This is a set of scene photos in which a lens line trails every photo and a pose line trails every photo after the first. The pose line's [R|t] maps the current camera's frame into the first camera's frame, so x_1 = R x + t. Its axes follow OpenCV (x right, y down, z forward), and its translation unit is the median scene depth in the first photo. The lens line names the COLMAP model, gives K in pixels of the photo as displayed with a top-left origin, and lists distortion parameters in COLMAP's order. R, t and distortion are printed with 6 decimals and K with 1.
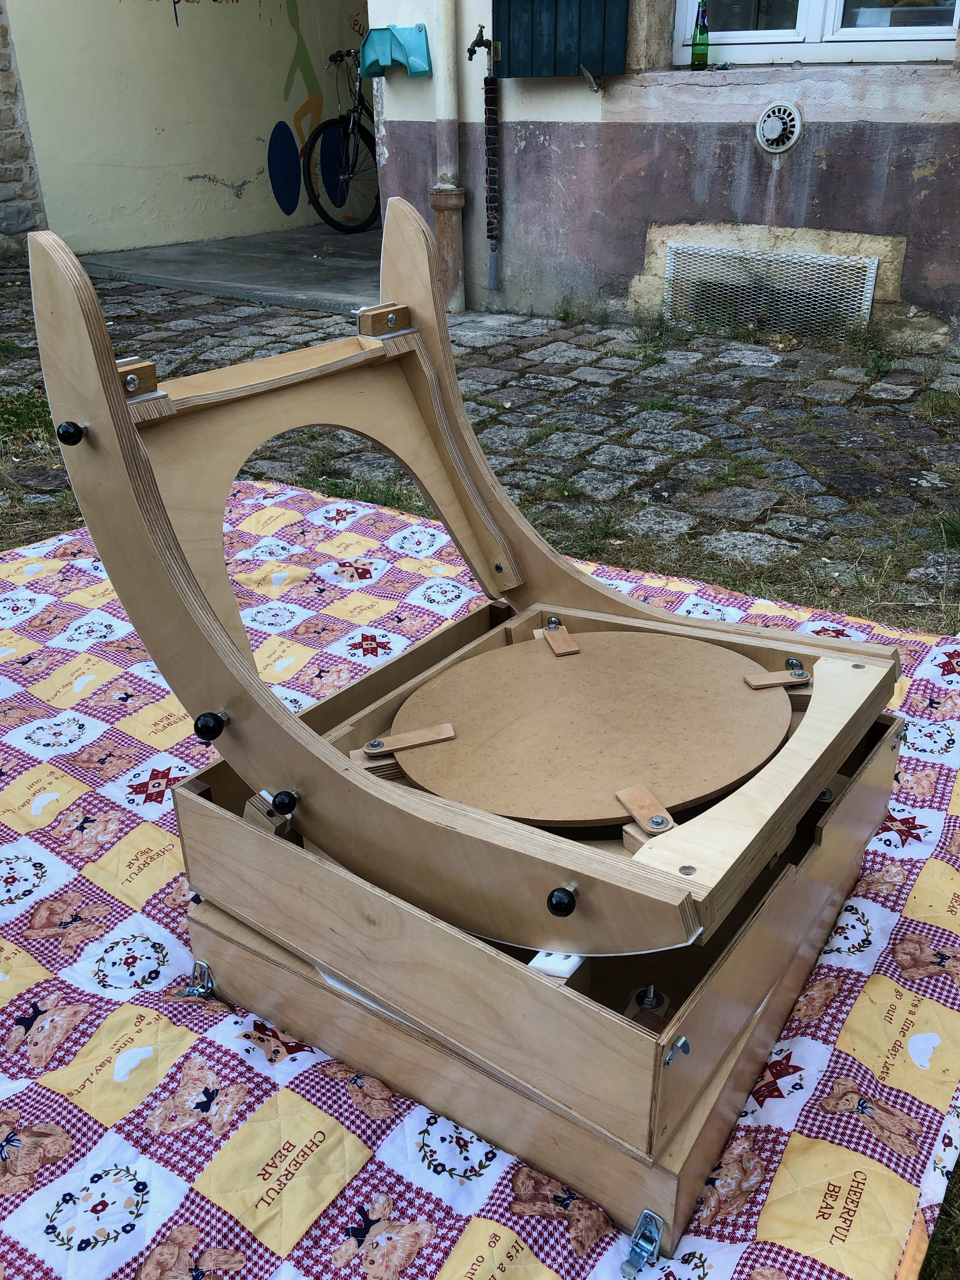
lens RADIAL K [[1014.8, 0, 480.0], [0, 1014.8, 640.0], [0, 0, 1]] dist [0.058491, -0.063987]
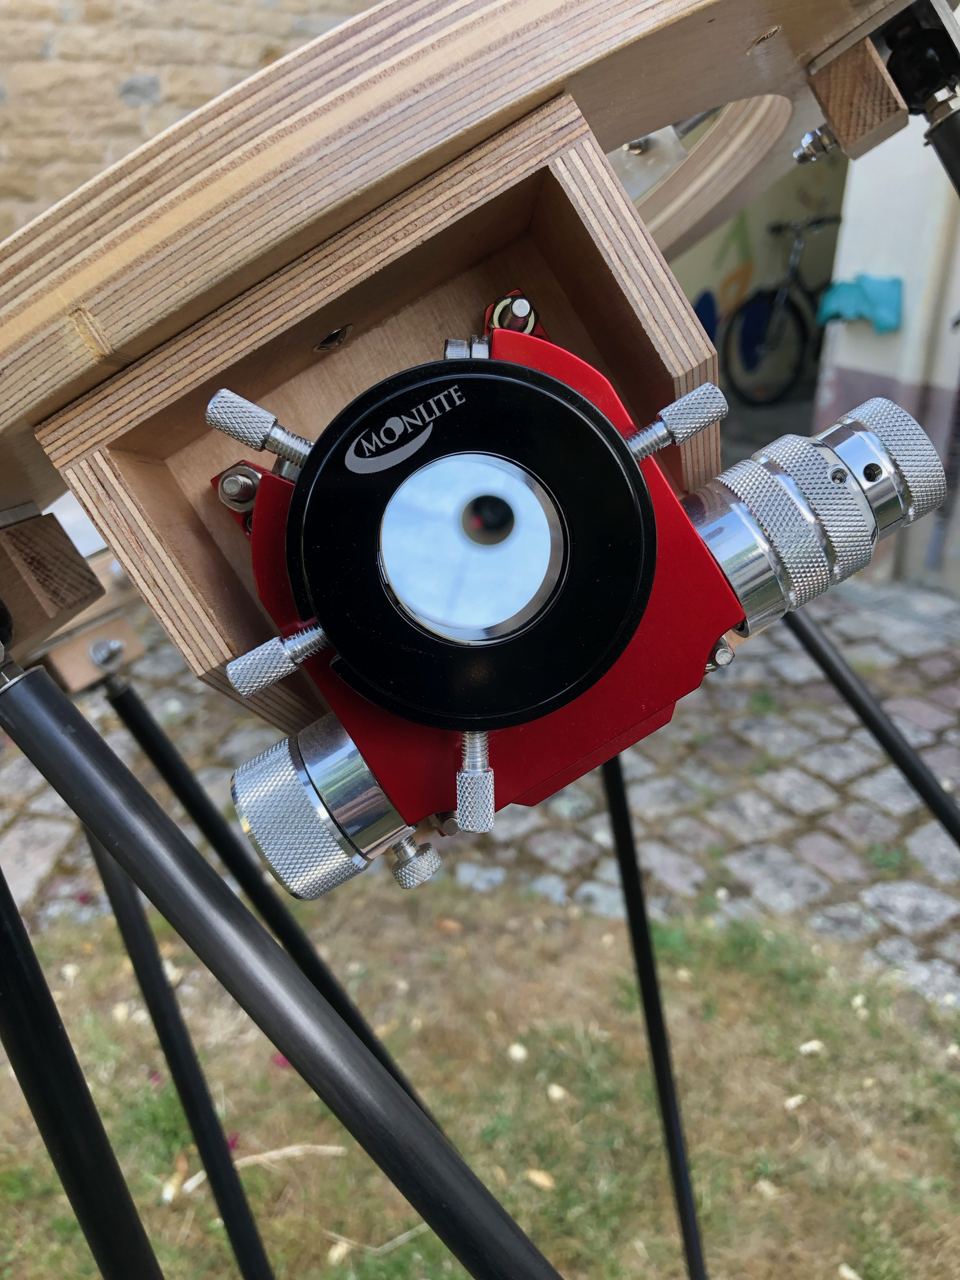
lens RADIAL K [[1057.2, 0, 505.2], [0, 1057.2, 642.0], [0, 0, 1]] dist [-0.004494, -0.003391]
pose [[0.944984, 0.167103, -0.281217, -0.079036], [-0.185217, 0.981927, -0.038917, -0.214690], [0.269631, 0.088862, 0.958855, 0.057781]]
